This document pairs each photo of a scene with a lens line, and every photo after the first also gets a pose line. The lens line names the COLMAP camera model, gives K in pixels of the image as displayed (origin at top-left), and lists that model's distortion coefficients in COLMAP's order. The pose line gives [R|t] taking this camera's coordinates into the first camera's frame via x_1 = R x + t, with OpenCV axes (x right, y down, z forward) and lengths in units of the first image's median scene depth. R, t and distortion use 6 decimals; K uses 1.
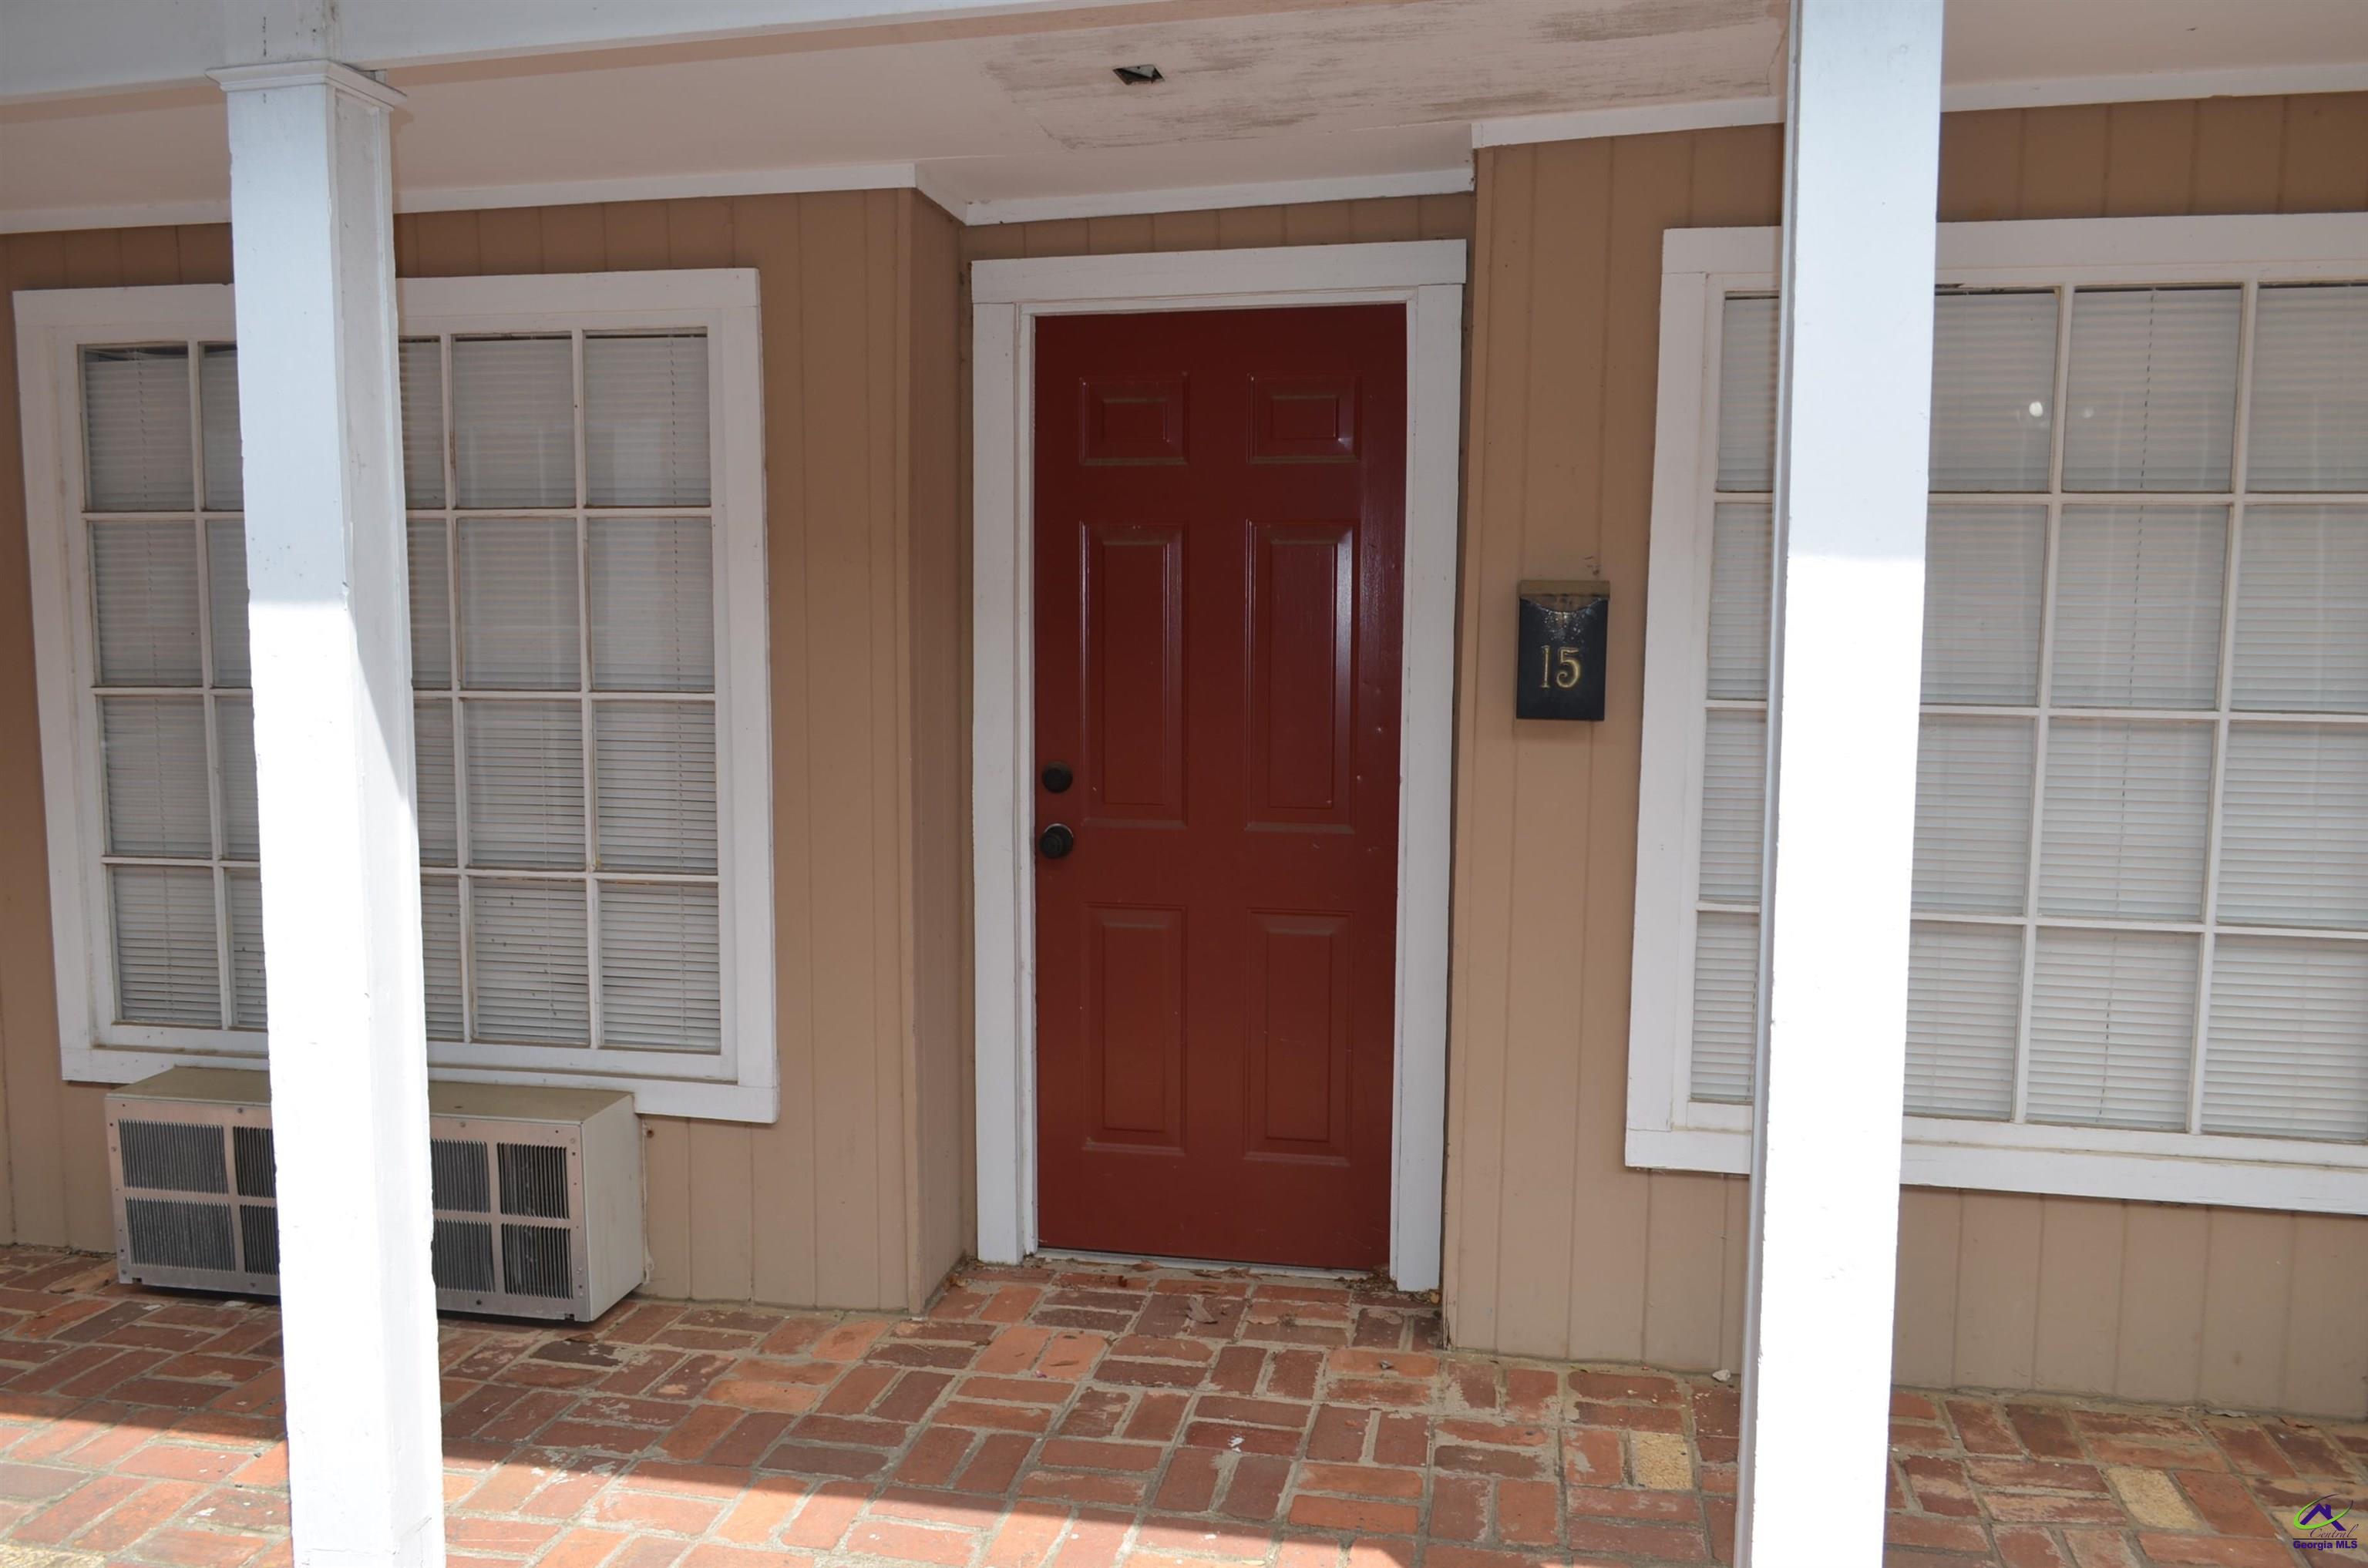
lens RADIAL K [[1887.3, 0, 1183.3], [0, 1887.3, 783.8], [0, 0, 1]] dist [0.013914, 0.011883]
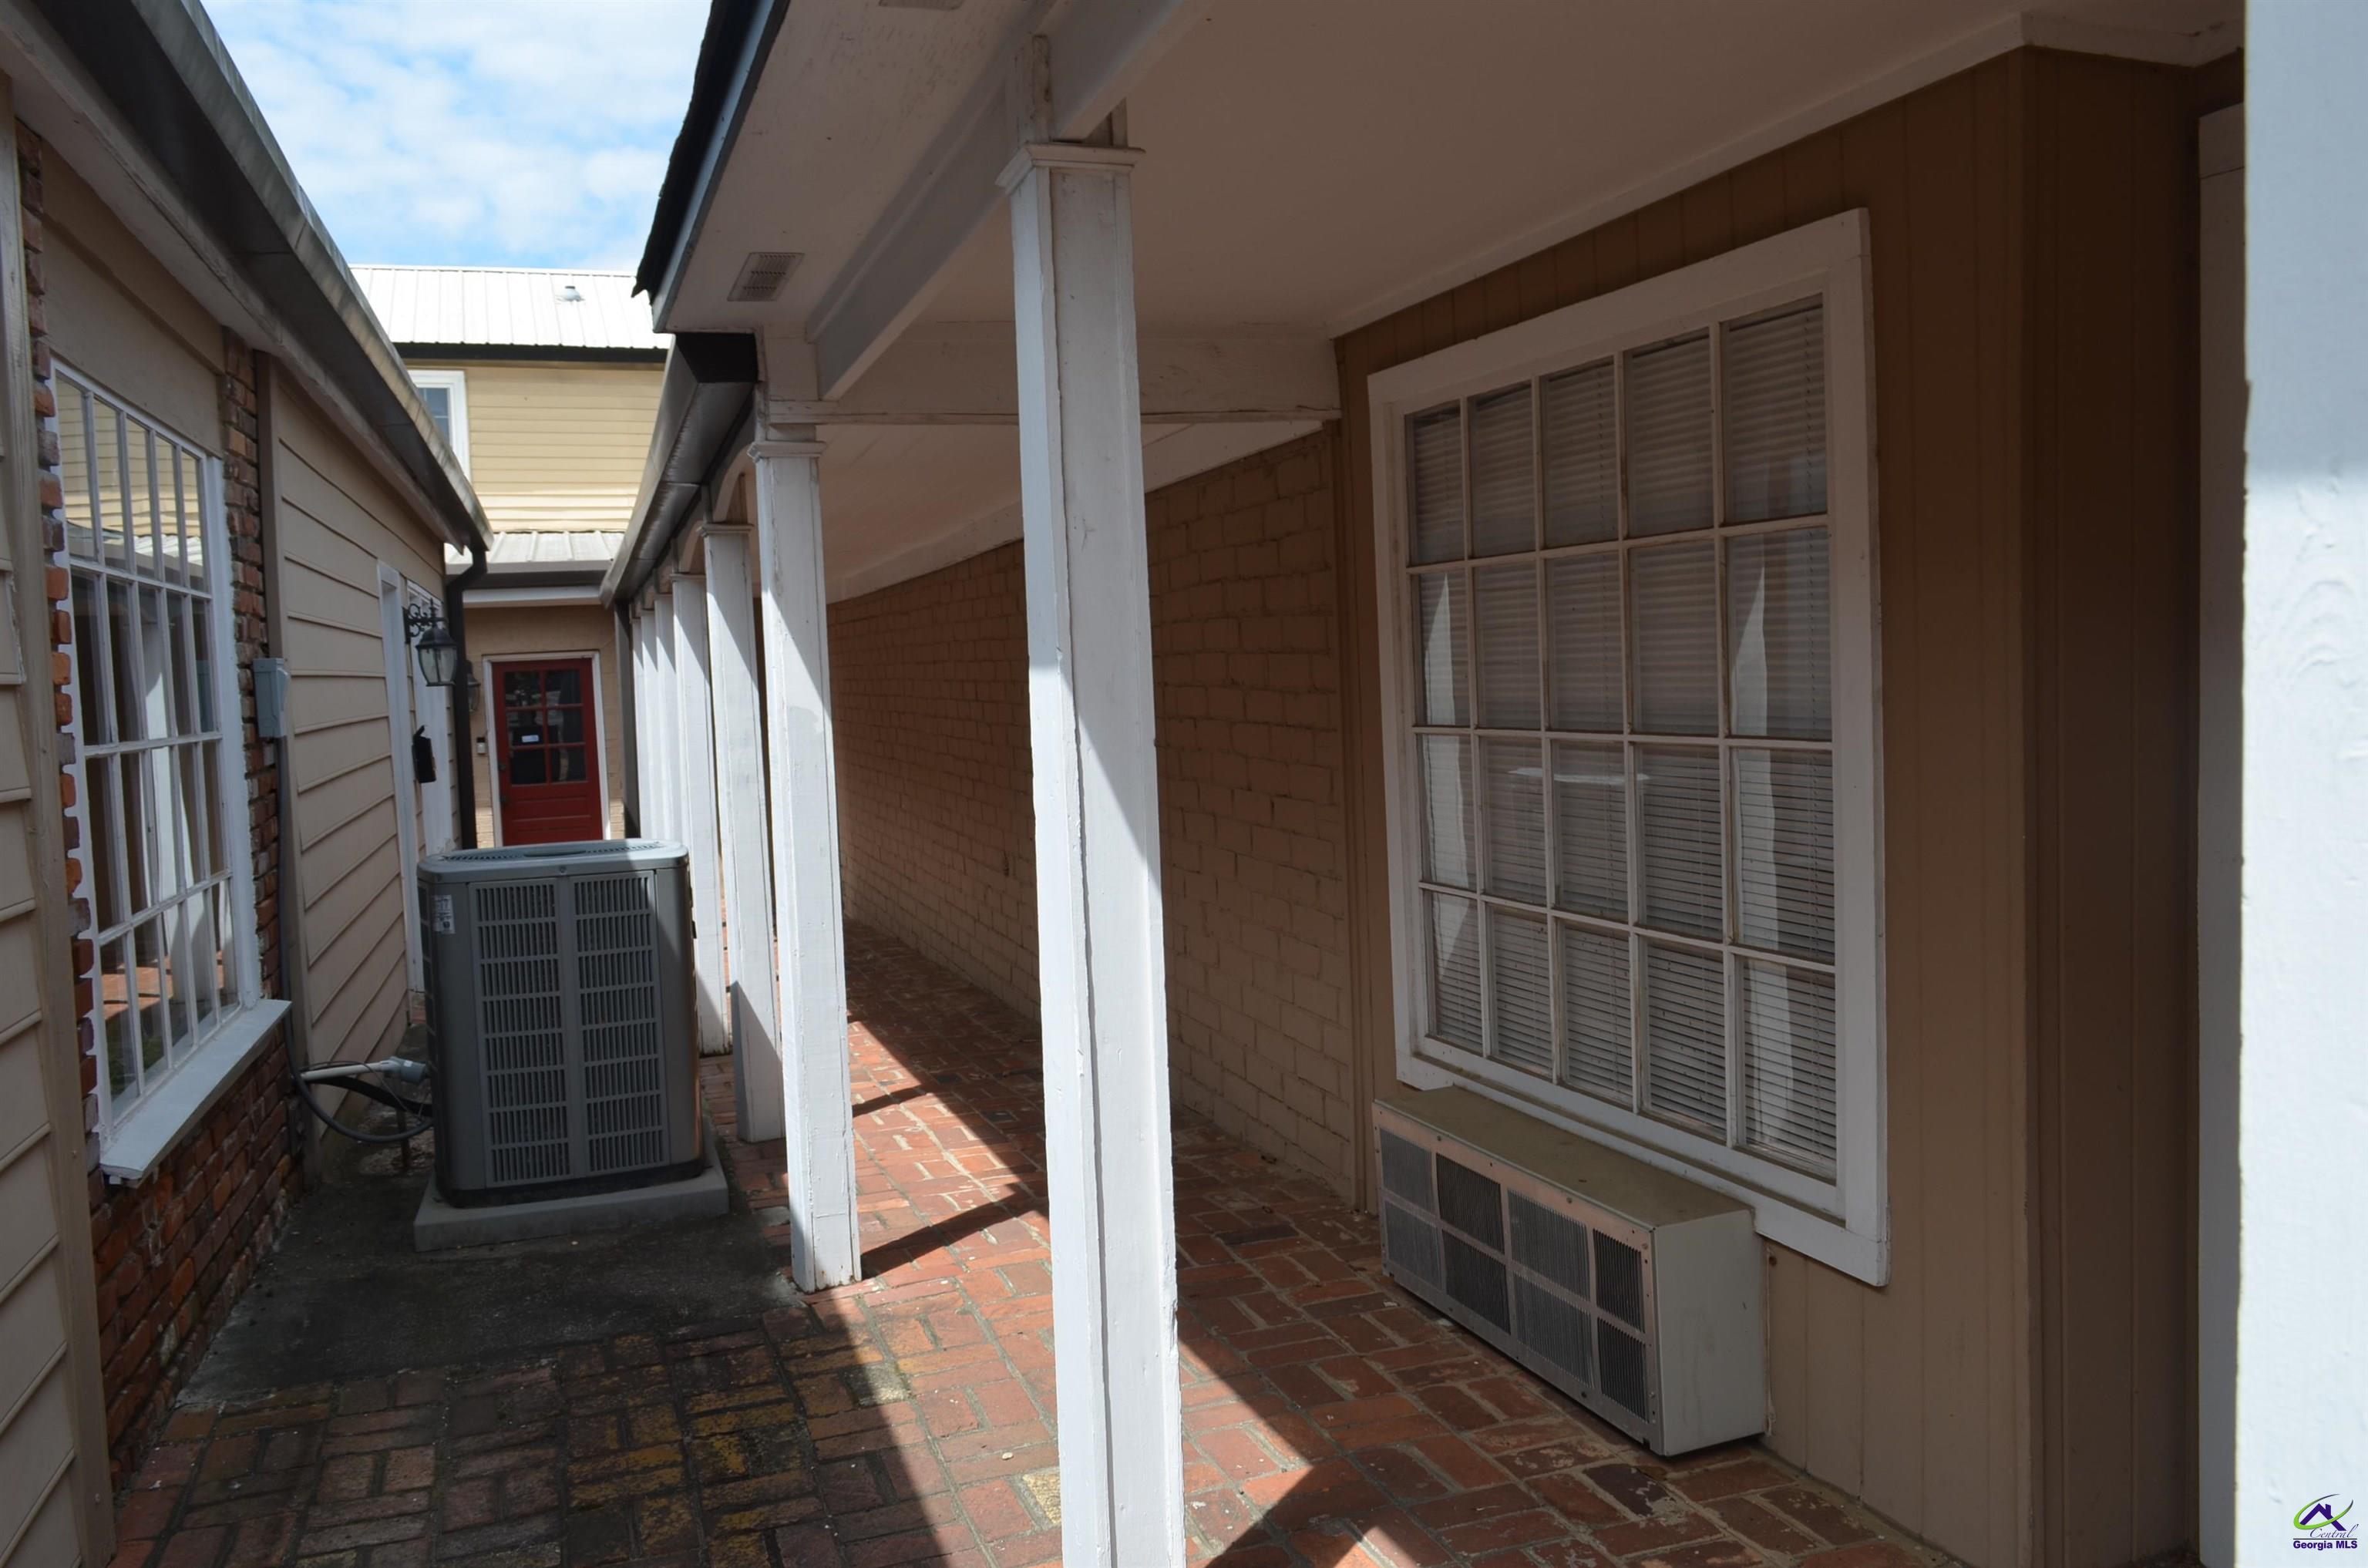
lens RADIAL K [[1887.3, 0, 1189.0], [0, 1887.3, 786.0], [0, 0, 1]] dist [0.013914, 0.011883]
pose [[0.522713, 0.033736, -0.851841, 0.301505], [-0.036600, 0.999183, 0.017112, -0.032399], [0.851723, 0.022232, 0.523521, 0.337693]]
